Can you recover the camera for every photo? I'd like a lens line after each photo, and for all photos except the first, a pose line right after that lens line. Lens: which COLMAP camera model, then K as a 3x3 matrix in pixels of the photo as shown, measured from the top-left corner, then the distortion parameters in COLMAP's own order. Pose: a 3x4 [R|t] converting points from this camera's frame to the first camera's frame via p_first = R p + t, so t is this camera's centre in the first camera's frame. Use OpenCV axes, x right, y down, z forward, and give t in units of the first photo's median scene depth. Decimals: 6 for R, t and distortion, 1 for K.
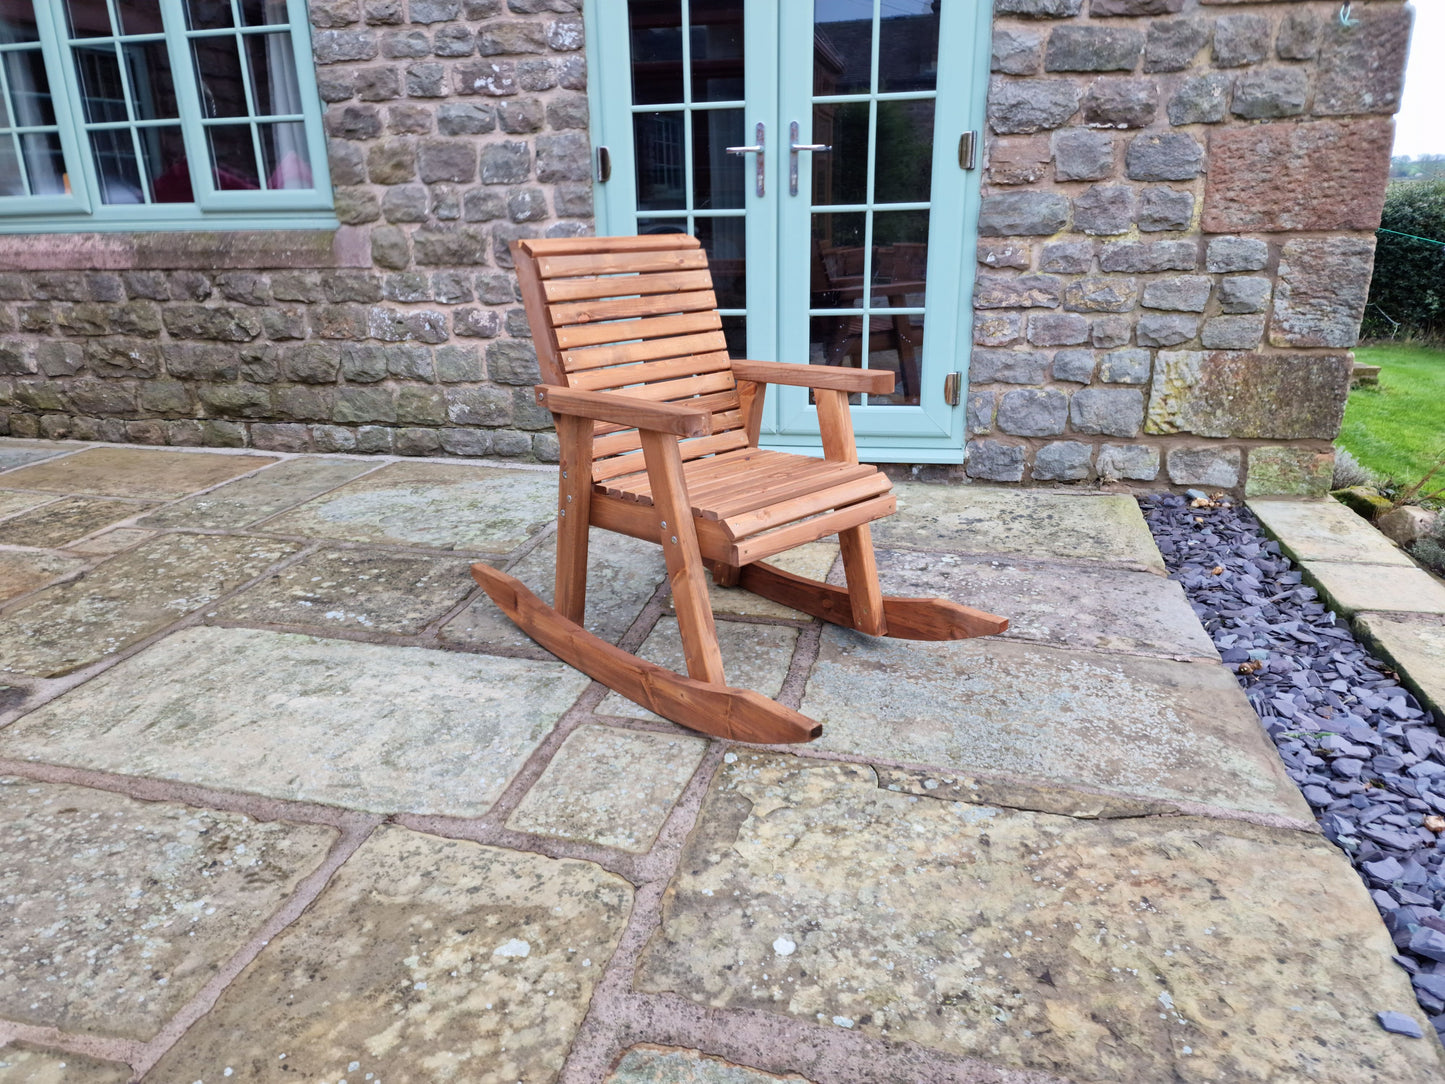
lens RADIAL K [[956.8, 0, 718.1], [0, 956.8, 540.3], [0, 0, 1]] dist [0.084091, -0.073396]
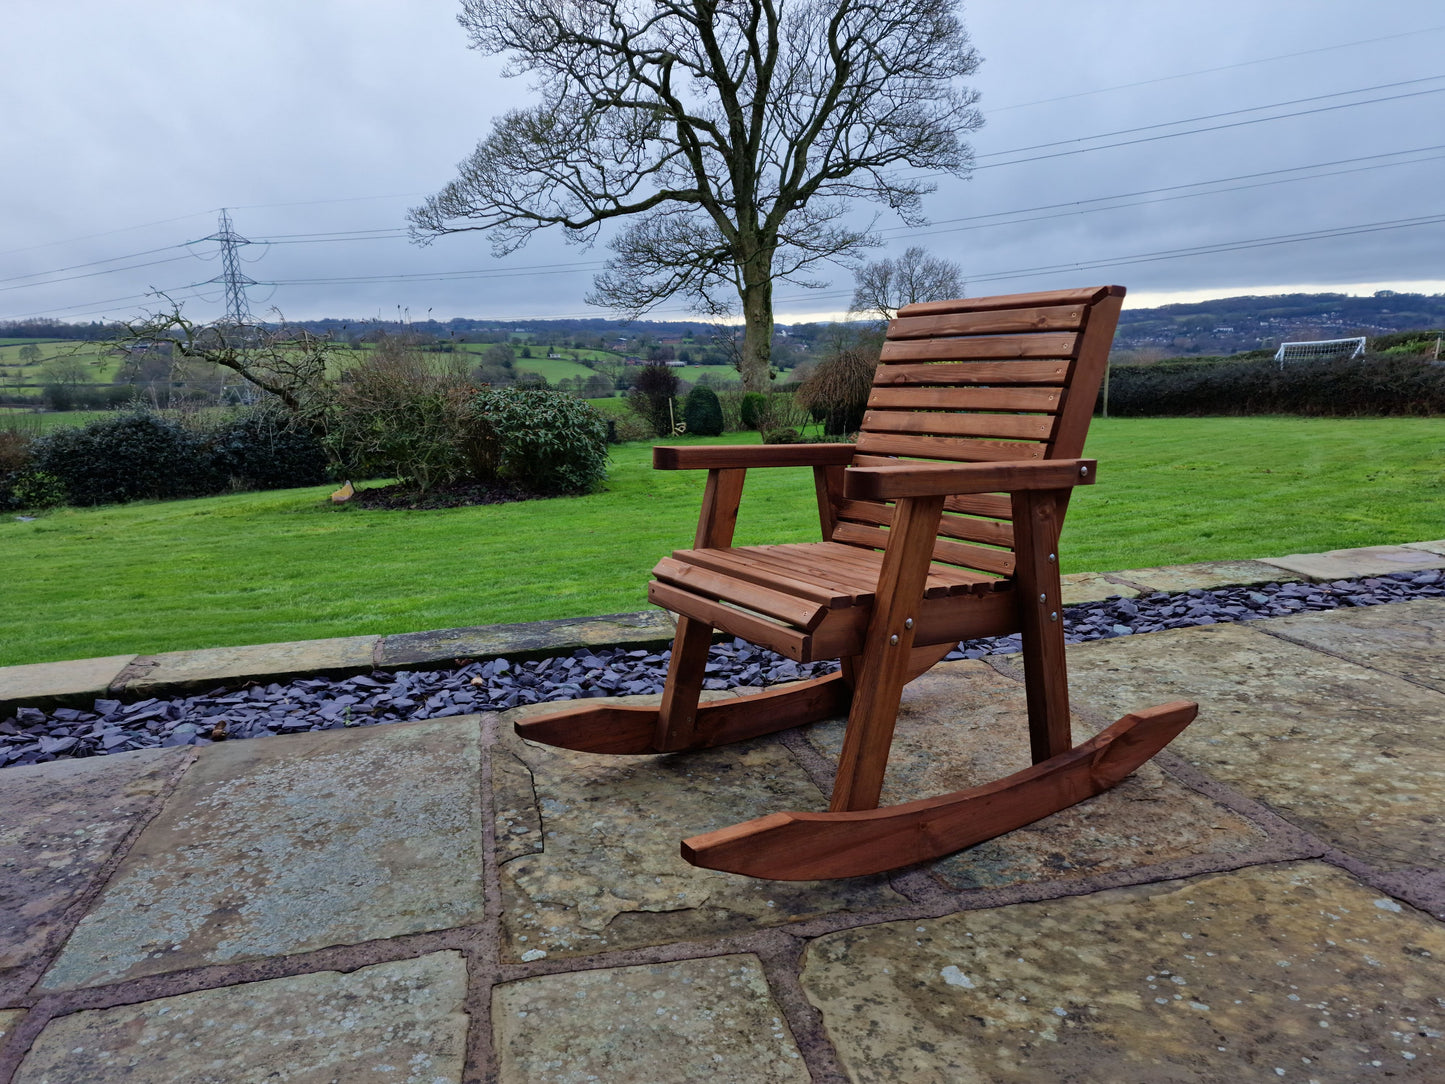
lens RADIAL K [[982.1, 0, 721.2], [0, 982.1, 555.7], [0, 0, 1]] dist [0.093487, -0.078337]
pose [[-0.462839, -0.164172, 0.871107, -0.410897], [0.326594, 0.881990, 0.339750, -0.154593], [-0.824085, 0.441748, -0.354602, 0.636984]]
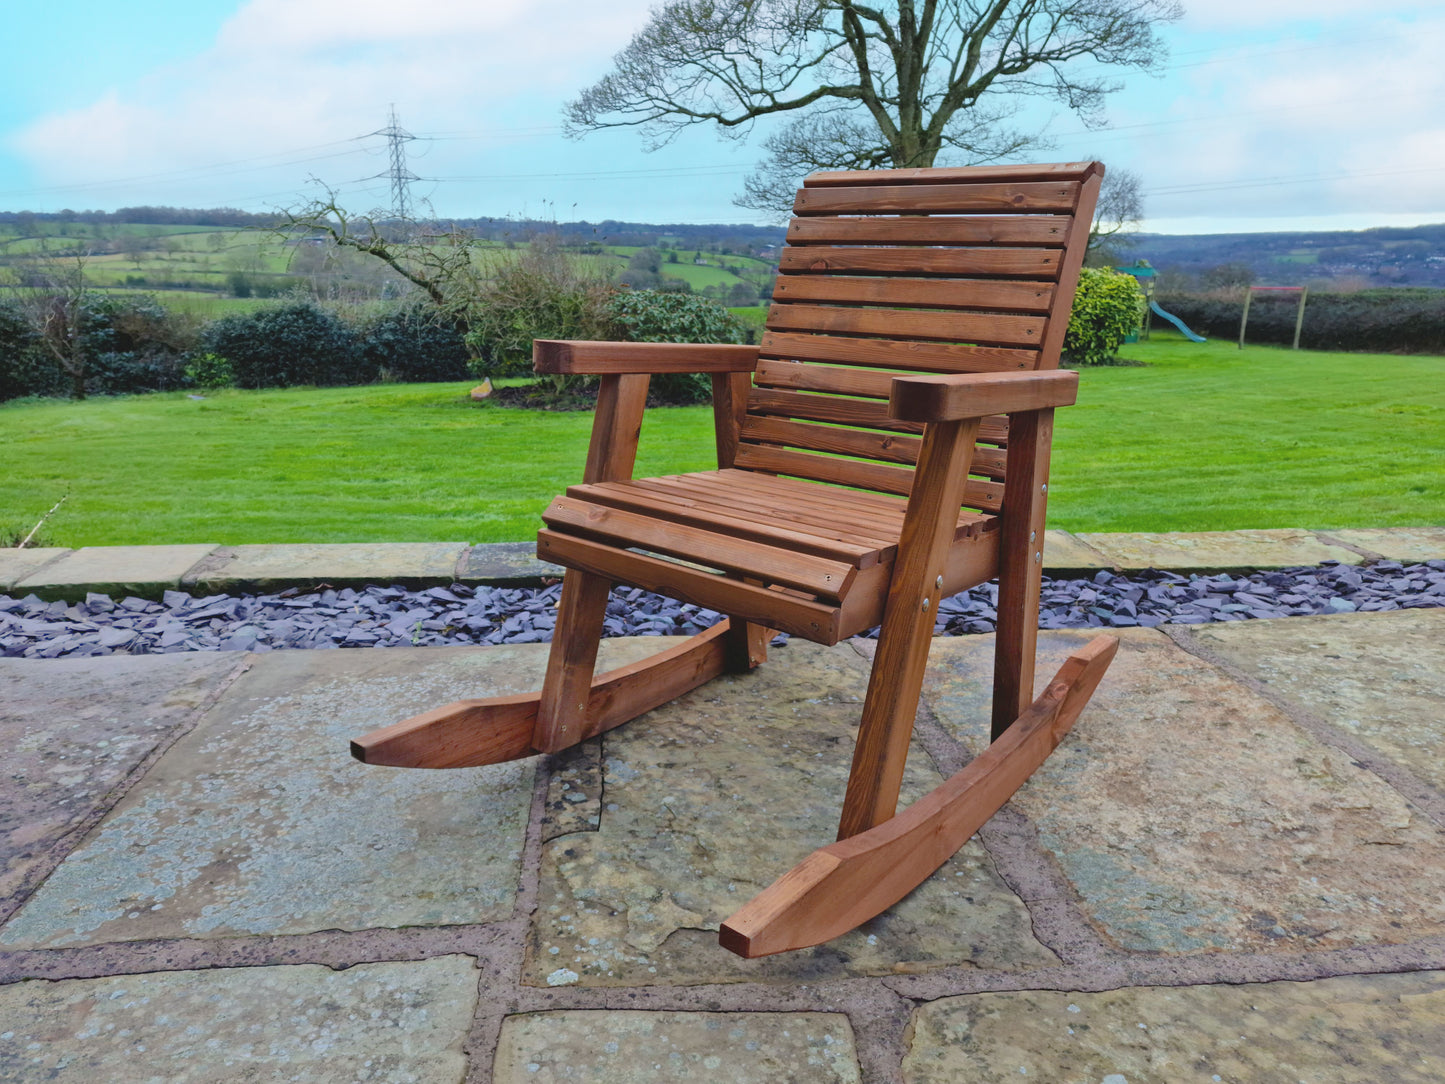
lens RADIAL K [[987.1, 0, 722.5], [0, 987.1, 542.0], [0, 0, 1]] dist [0.077701, -0.070329]
pose [[-0.331232, -0.255323, 0.908348, -0.307588], [0.311490, 0.879132, 0.360696, -0.115826], [-0.890651, 0.402415, -0.211666, 0.586996]]
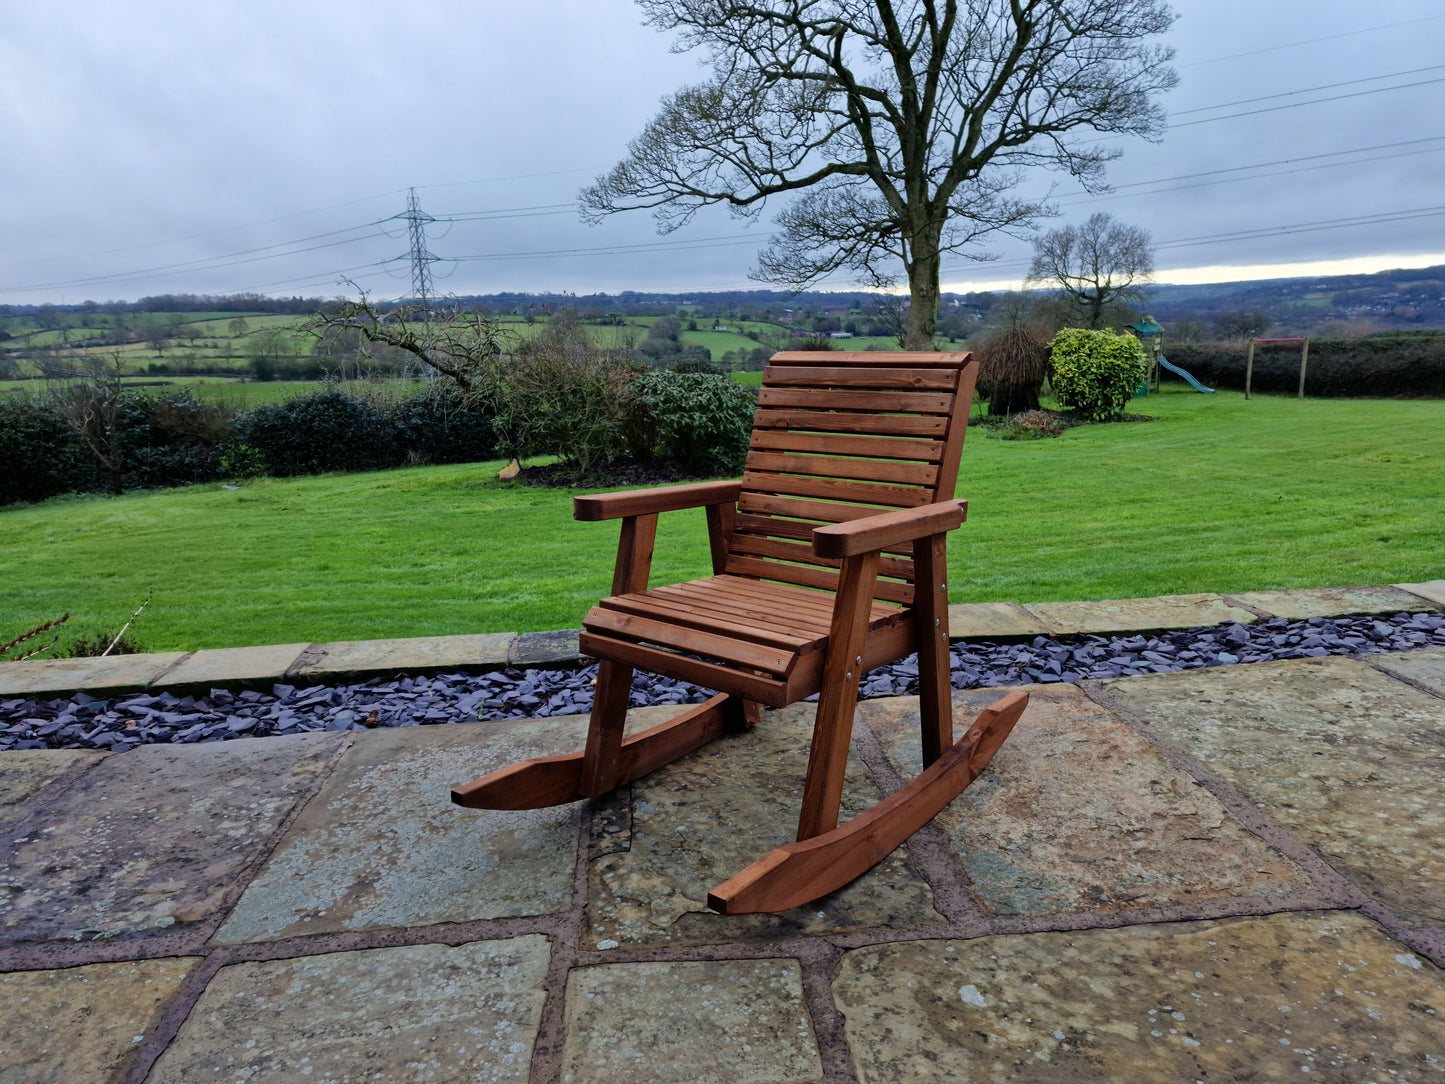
lens RADIAL K [[997.7, 0, 753.0], [0, 997.7, 544.4], [0, 0, 1]] dist [0.093247, -0.082968]
pose [[-0.341290, -0.188948, 0.920771, -0.487631], [0.344817, 0.886126, 0.309647, -0.195929], [-0.874427, 0.423177, -0.237274, 0.595279]]
